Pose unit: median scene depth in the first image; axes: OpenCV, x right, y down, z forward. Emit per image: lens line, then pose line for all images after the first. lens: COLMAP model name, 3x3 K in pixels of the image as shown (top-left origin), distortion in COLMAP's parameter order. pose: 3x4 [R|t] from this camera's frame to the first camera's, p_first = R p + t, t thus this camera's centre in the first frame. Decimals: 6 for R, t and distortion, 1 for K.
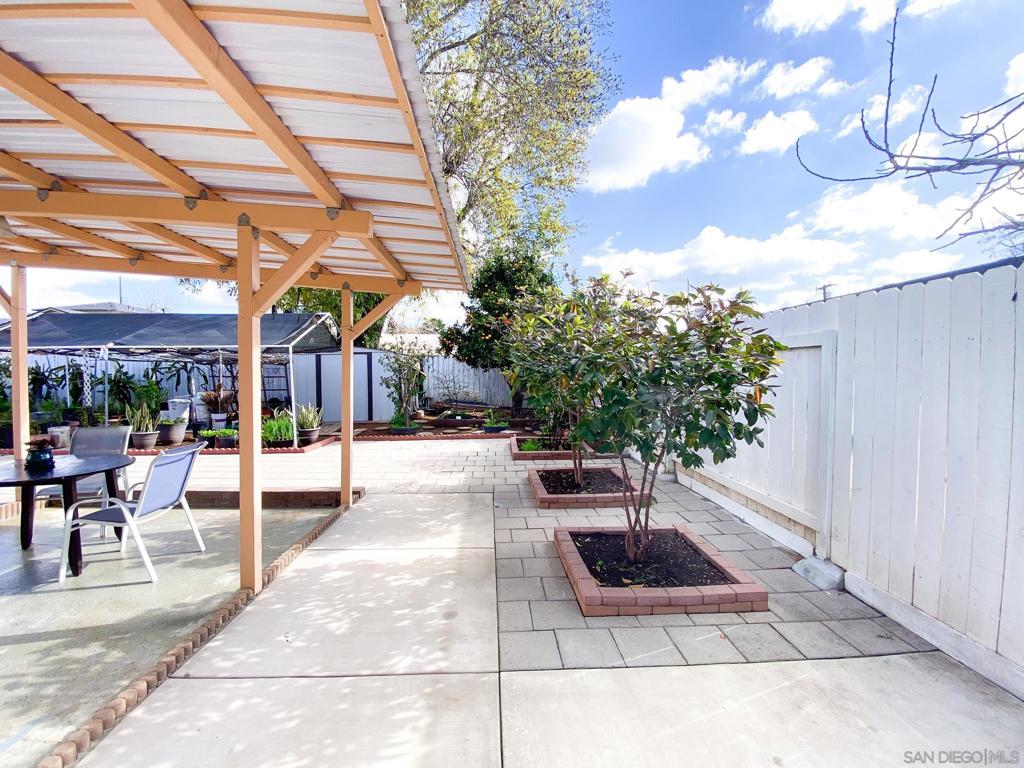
lens RADIAL K [[414.9, 0, 510.5], [0, 414.9, 381.5], [0, 0, 1]] dist [0.012999, -0.018168]
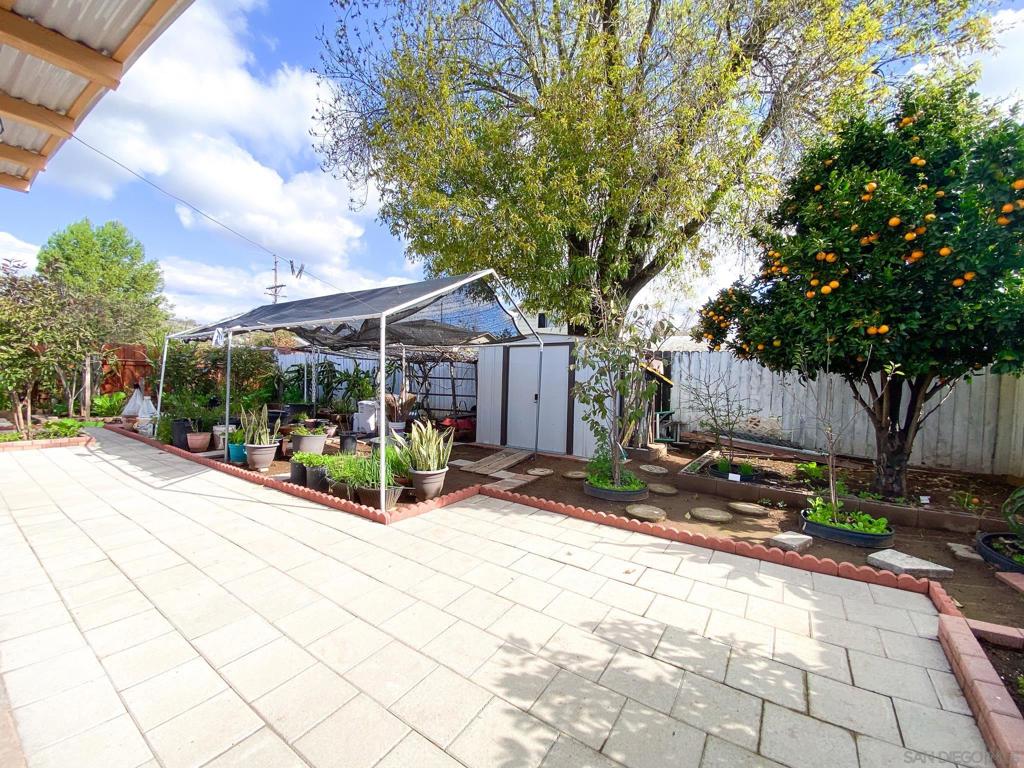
lens RADIAL K [[411.4, 0, 511.2], [0, 411.4, 385.0], [0, 0, 1]] dist [0.035126, -0.030542]
pose [[0.811090, 0.035833, -0.583823, -0.057162], [-0.047006, 0.998887, -0.003997, -0.000882], [0.583030, 0.030685, 0.811871, 0.443934]]
